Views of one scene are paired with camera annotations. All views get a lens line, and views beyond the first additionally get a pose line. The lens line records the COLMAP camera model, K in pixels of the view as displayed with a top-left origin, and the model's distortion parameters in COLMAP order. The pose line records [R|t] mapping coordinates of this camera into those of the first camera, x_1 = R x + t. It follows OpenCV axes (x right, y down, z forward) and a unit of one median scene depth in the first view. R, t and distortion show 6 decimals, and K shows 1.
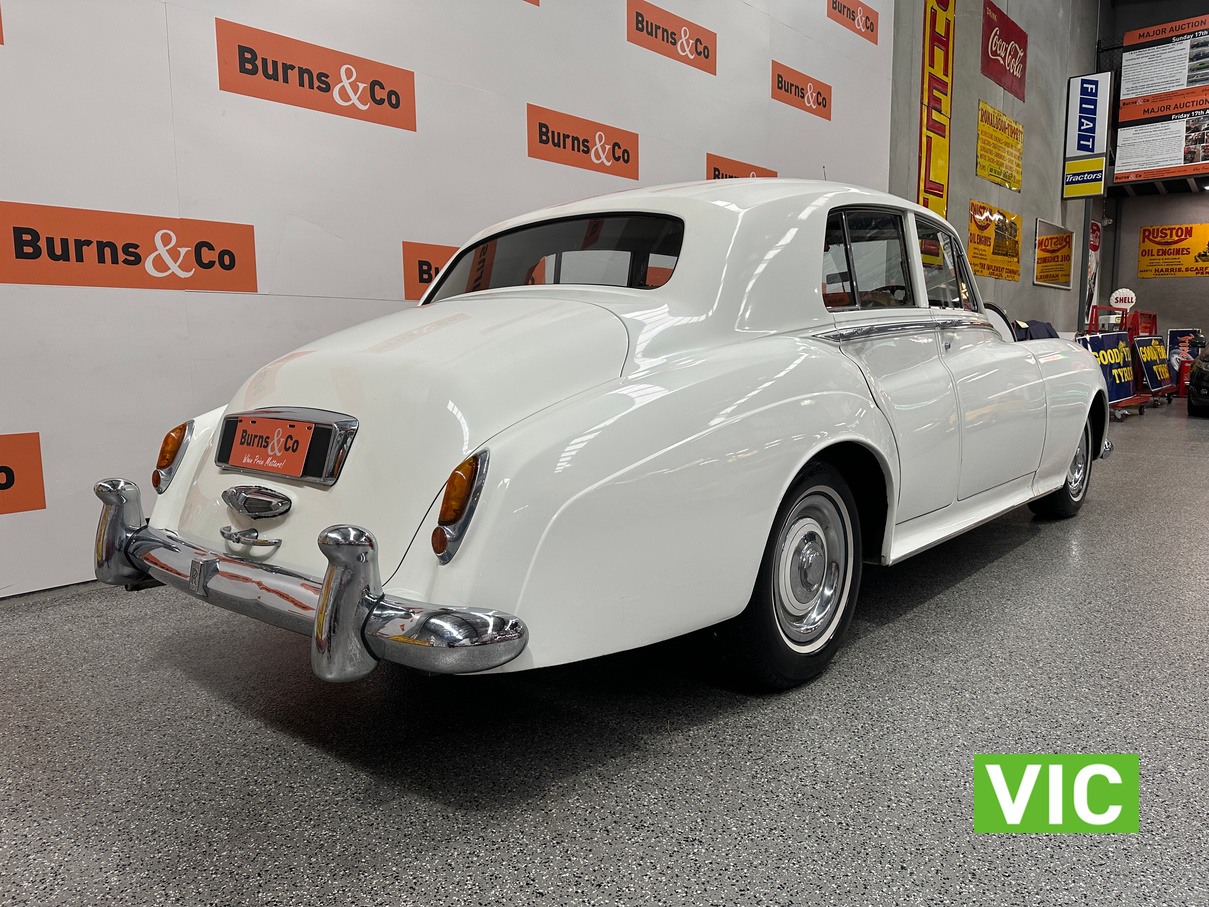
lens RADIAL K [[906.5, 0, 604.5], [0, 906.5, 453.5], [0, 0, 1]] dist [0.067446, -0.059132]
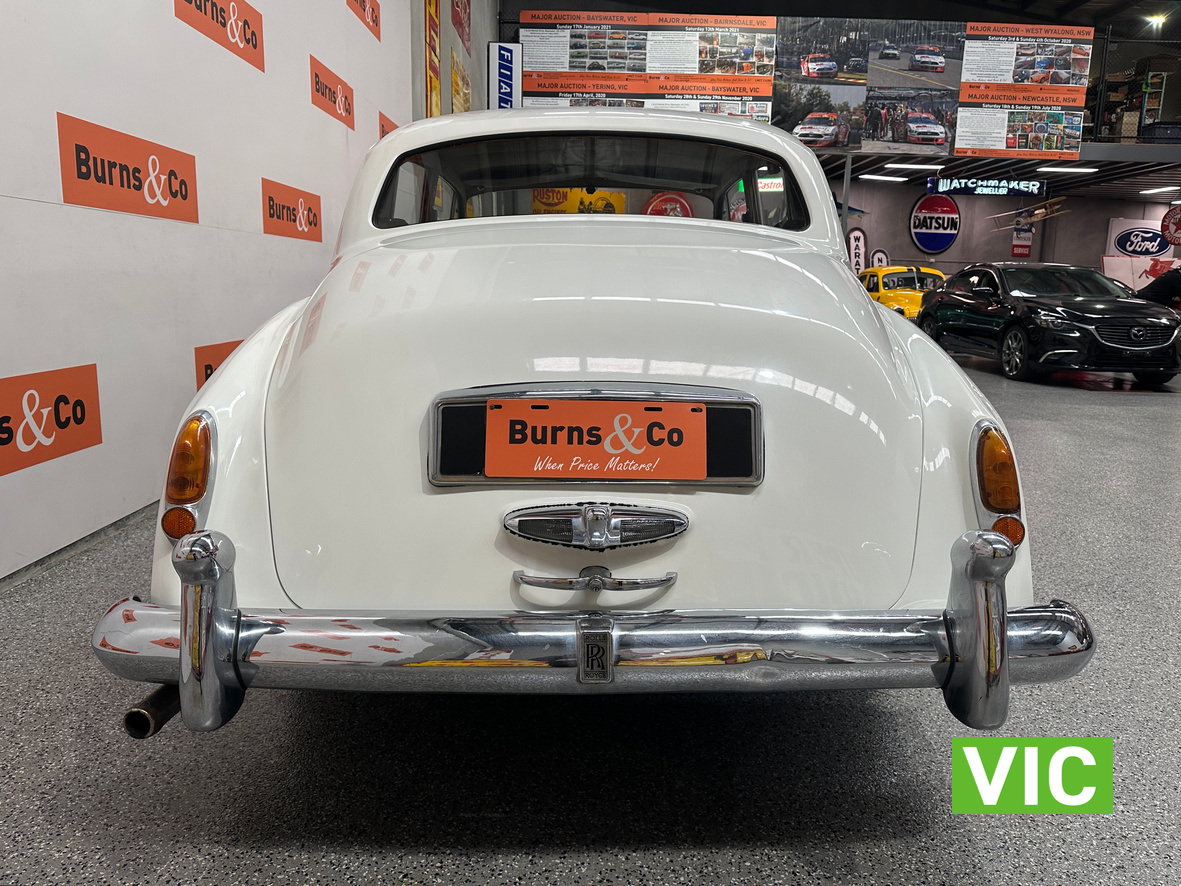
lens RADIAL K [[885.5, 0, 590.5], [0, 885.5, 443.0], [0, 0, 1]] dist [0.067446, -0.059132]
pose [[0.726551, -0.101977, 0.679503, -0.188010], [0.058281, 0.994508, 0.086935, -0.014719], [-0.684636, -0.023560, 0.728504, 0.122608]]
